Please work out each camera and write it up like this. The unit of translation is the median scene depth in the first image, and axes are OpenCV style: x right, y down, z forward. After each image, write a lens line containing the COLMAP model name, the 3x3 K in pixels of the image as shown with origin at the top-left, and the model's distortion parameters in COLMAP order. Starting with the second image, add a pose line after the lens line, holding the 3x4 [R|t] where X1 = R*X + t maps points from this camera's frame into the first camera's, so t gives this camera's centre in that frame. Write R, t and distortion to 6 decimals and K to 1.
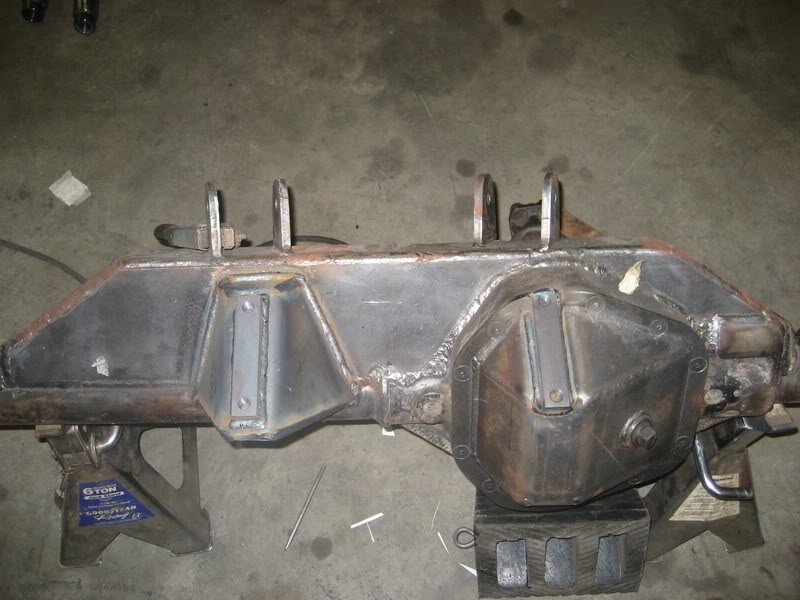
lens RADIAL K [[826.9, 0, 400.0], [0, 826.9, 300.0], [0, 0, 1]] dist [-0.141543, 0.212088]
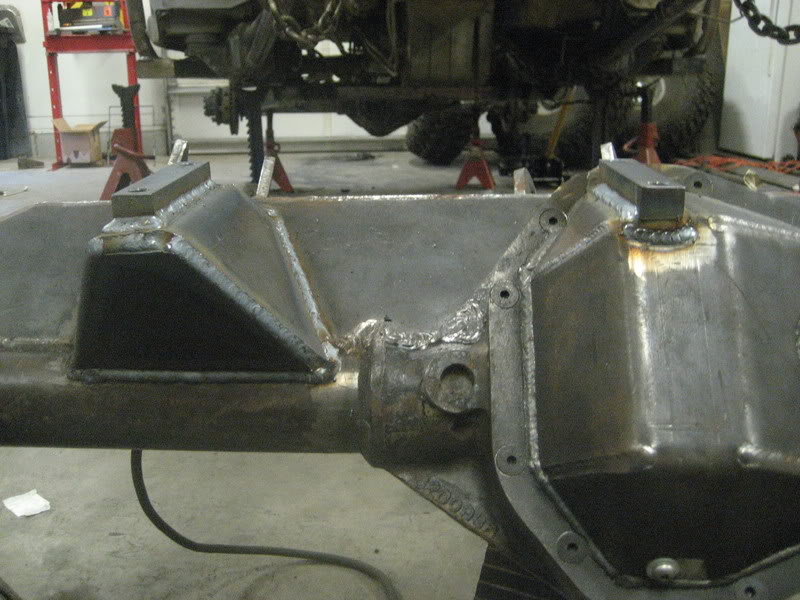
lens RADIAL K [[826.9, 0, 400.0], [0, 826.9, 300.0], [0, 0, 1]] dist [-0.141543, 0.212088]
pose [[0.997513, 0.006037, -0.070226, 0.040864], [-0.056445, 0.665143, -0.744579, 0.540251], [0.042215, 0.746691, 0.663830, 0.582068]]
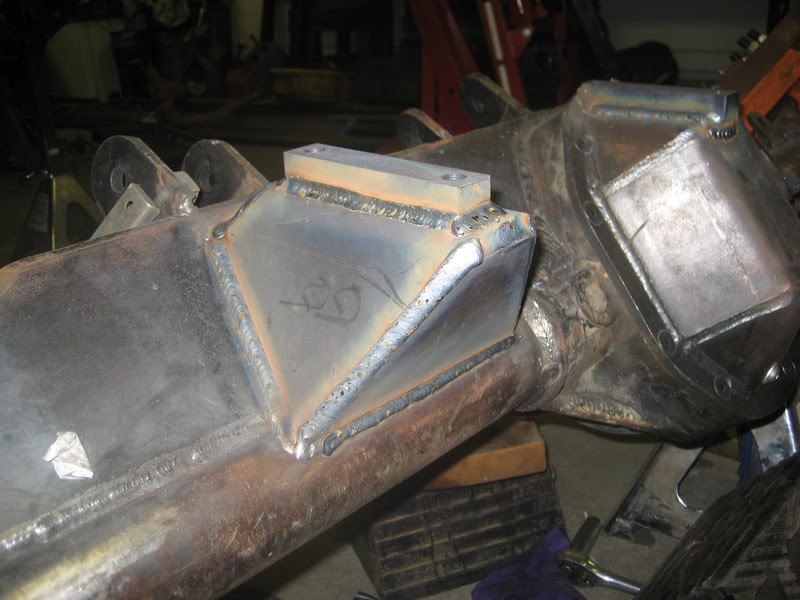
lens RADIAL K [[826.9, 0, 400.0], [0, 826.9, 300.0], [0, 0, 1]] dist [-0.141543, 0.212088]
pose [[0.709221, -0.305314, 0.635444, -0.482838], [0.661125, 0.601006, -0.449116, 0.324623], [-0.244784, 0.738630, 0.628097, 0.653486]]
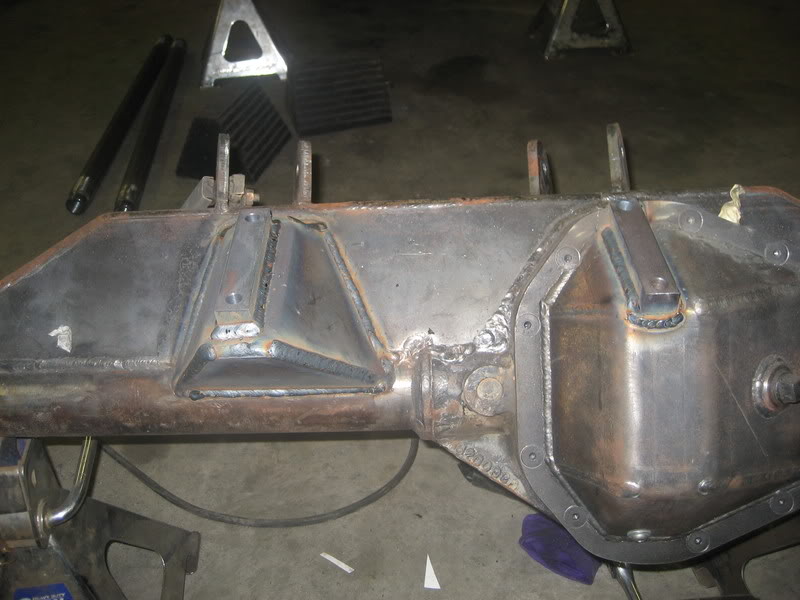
lens RADIAL K [[826.9, 0, 400.0], [0, 826.9, 300.0], [0, 0, 1]] dist [-0.141543, 0.212088]
pose [[0.998843, -0.017410, -0.044838, -0.006829], [-0.003966, 0.899210, -0.437499, 0.391734], [0.047935, 0.437170, 0.898100, 0.298311]]
